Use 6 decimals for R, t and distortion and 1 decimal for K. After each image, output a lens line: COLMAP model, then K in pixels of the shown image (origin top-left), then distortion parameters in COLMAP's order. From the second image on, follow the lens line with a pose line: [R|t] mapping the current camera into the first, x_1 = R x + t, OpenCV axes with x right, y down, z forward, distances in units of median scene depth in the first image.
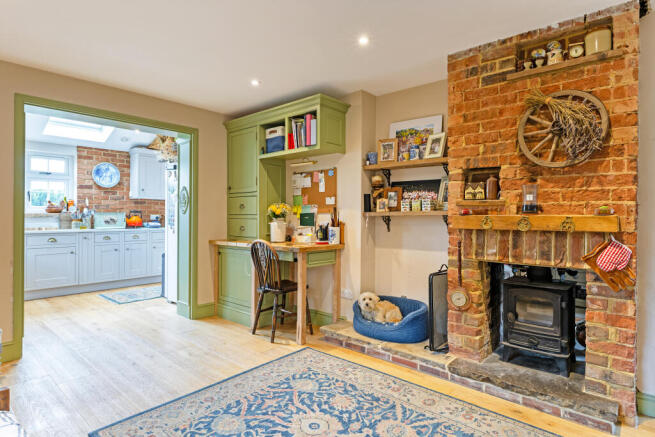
lens RADIAL K [[353.0, 0, 327.0], [0, 353.0, 218.0], [0, 0, 1]] dist [0.000962, 0.000268]
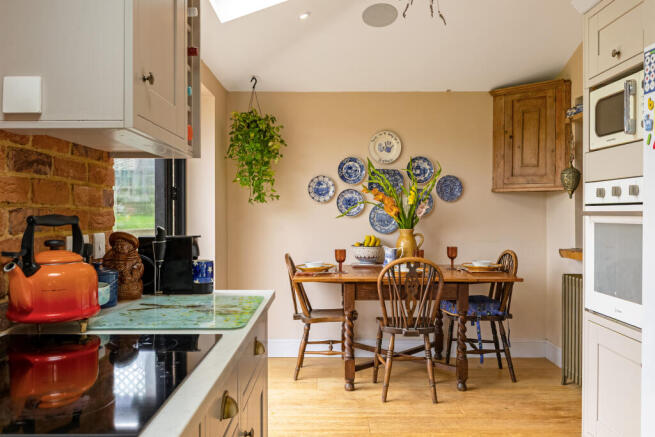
lens RADIAL K [[544.5, 0, 320.5], [0, 544.5, 210.6], [0, 0, 1]] dist [0.002420, -0.000469]
pose [[0.758274, -0.003282, 0.651928, -0.647727], [0.006492, 0.999976, -0.002516, -0.021887], [-0.651904, 0.006140, 0.758277, 0.806237]]
